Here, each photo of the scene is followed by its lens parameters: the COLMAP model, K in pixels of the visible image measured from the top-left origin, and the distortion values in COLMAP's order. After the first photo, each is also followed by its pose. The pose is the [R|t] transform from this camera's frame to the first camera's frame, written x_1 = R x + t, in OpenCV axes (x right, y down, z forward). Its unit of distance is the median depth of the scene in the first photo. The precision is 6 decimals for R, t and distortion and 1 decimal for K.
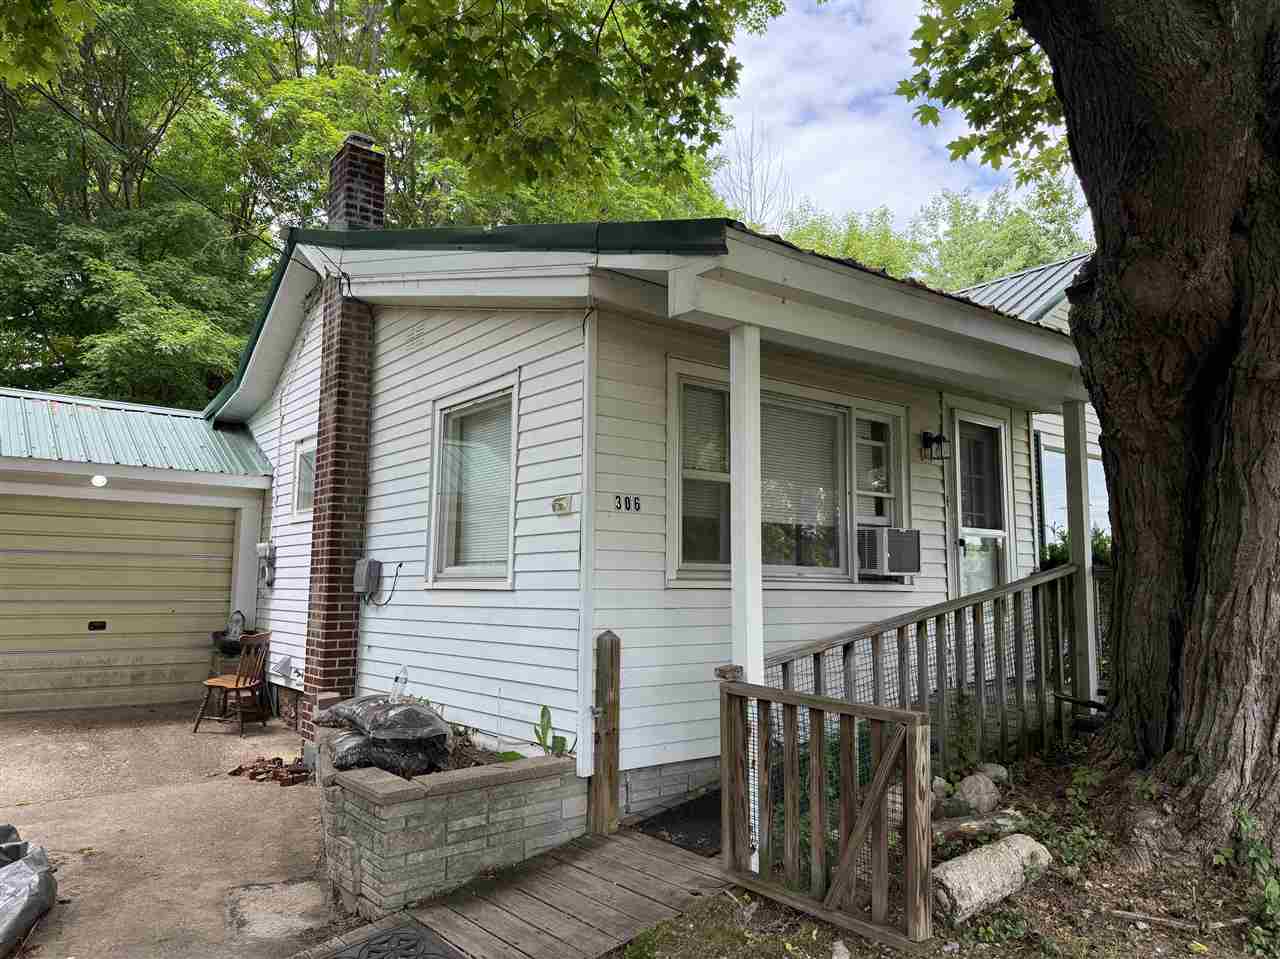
lens RADIAL K [[886.9, 0, 640.0], [0, 886.9, 479.5], [0, 0, 1]] dist [-0.011553, -0.007952]
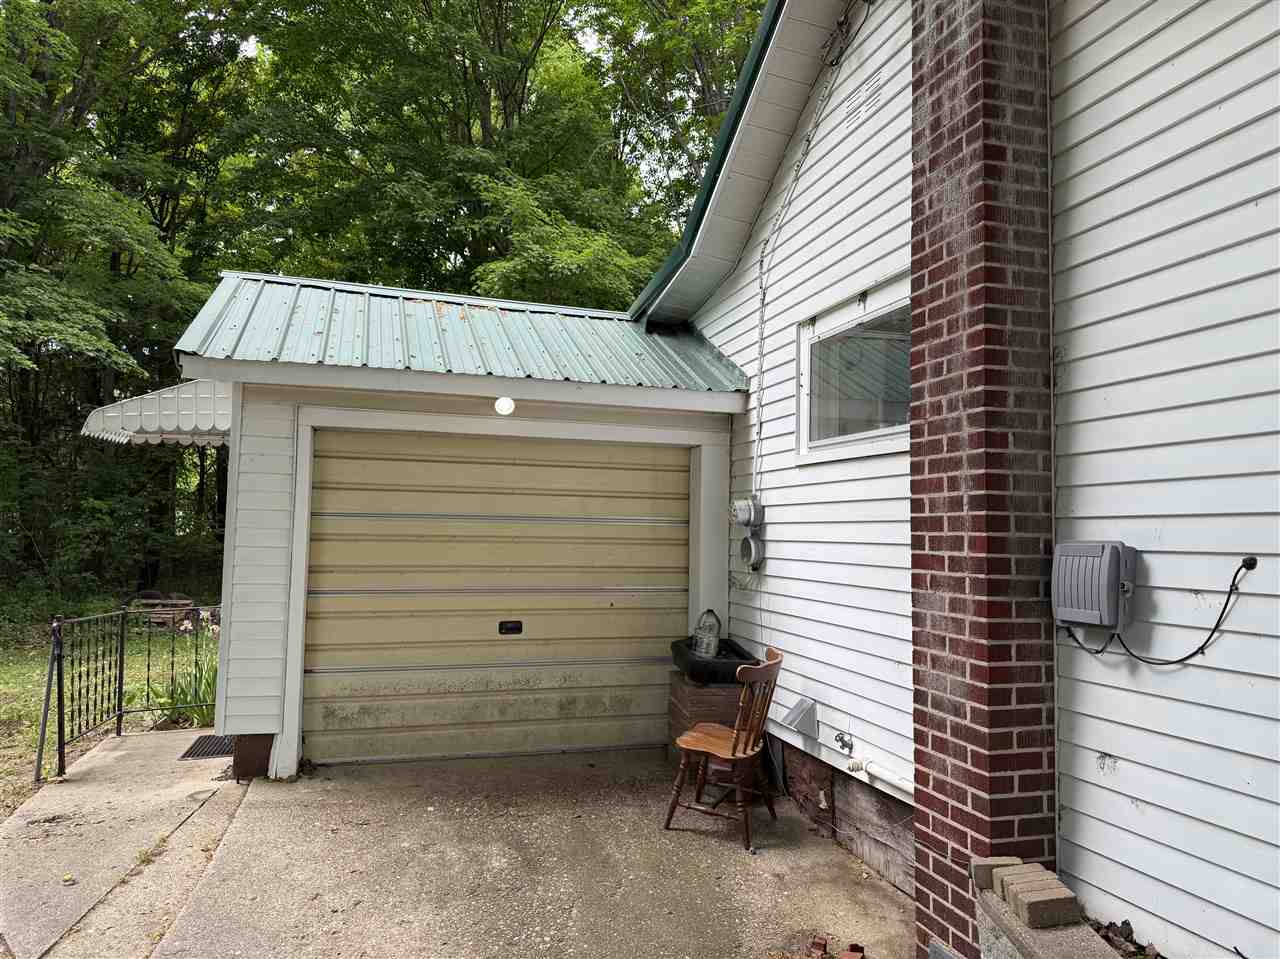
lens RADIAL K [[874.0, 0, 640.0], [0, 874.0, 479.5], [0, 0, 1]] dist [0.067547, -0.000454]
pose [[0.924566, -0.017126, -0.380637, -0.269655], [0.037840, 0.998178, 0.047005, 0.027547], [0.379138, -0.057862, 0.923529, 0.429172]]
